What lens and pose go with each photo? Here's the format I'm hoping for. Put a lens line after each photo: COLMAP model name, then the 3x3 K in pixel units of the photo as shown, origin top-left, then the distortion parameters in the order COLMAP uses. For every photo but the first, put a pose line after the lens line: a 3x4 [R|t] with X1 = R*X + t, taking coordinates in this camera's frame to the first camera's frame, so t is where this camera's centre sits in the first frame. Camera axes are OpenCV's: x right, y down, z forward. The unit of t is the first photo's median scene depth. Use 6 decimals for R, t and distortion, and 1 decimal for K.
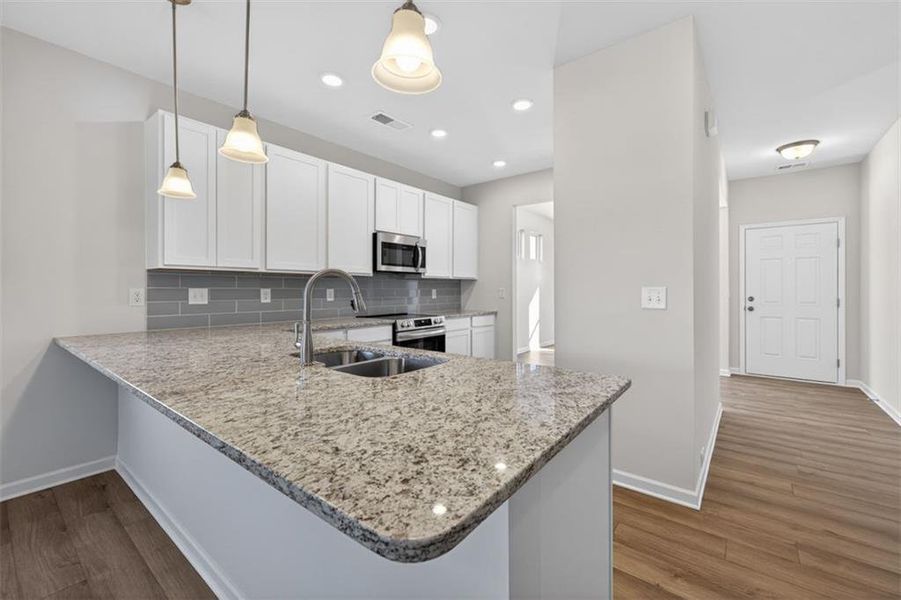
lens RADIAL K [[373.7, 0, 452.5], [0, 373.7, 289.4], [0, 0, 1]] dist [0.002579, -0.000030]
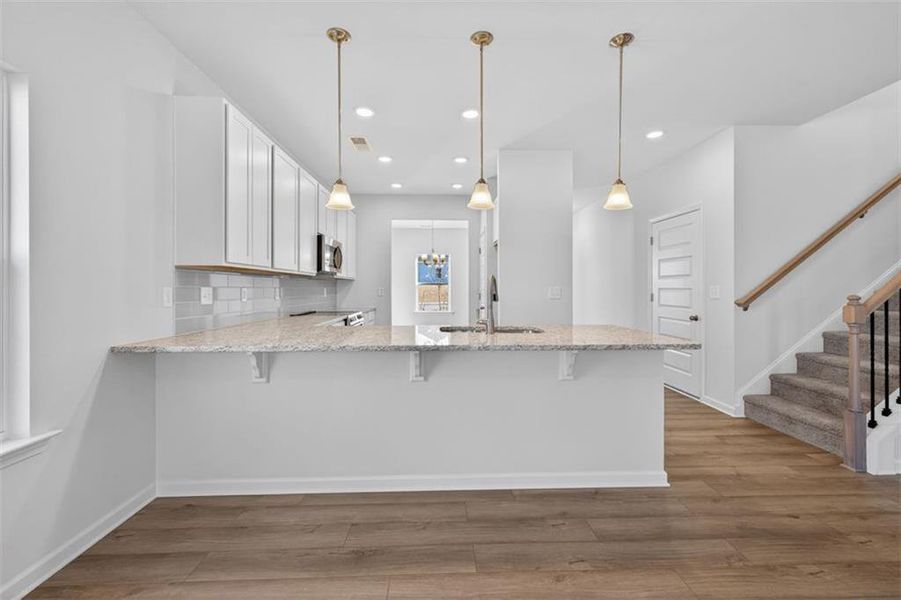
lens RADIAL K [[373.7, 0, 452.5], [0, 373.7, 289.4], [0, 0, 1]] dist [0.002579, -0.000030]
pose [[0.762126, -0.001319, 0.647427, -0.737886], [-0.000630, 0.999996, 0.002779, -0.000212], [-0.647428, -0.002526, 0.762122, -0.072175]]
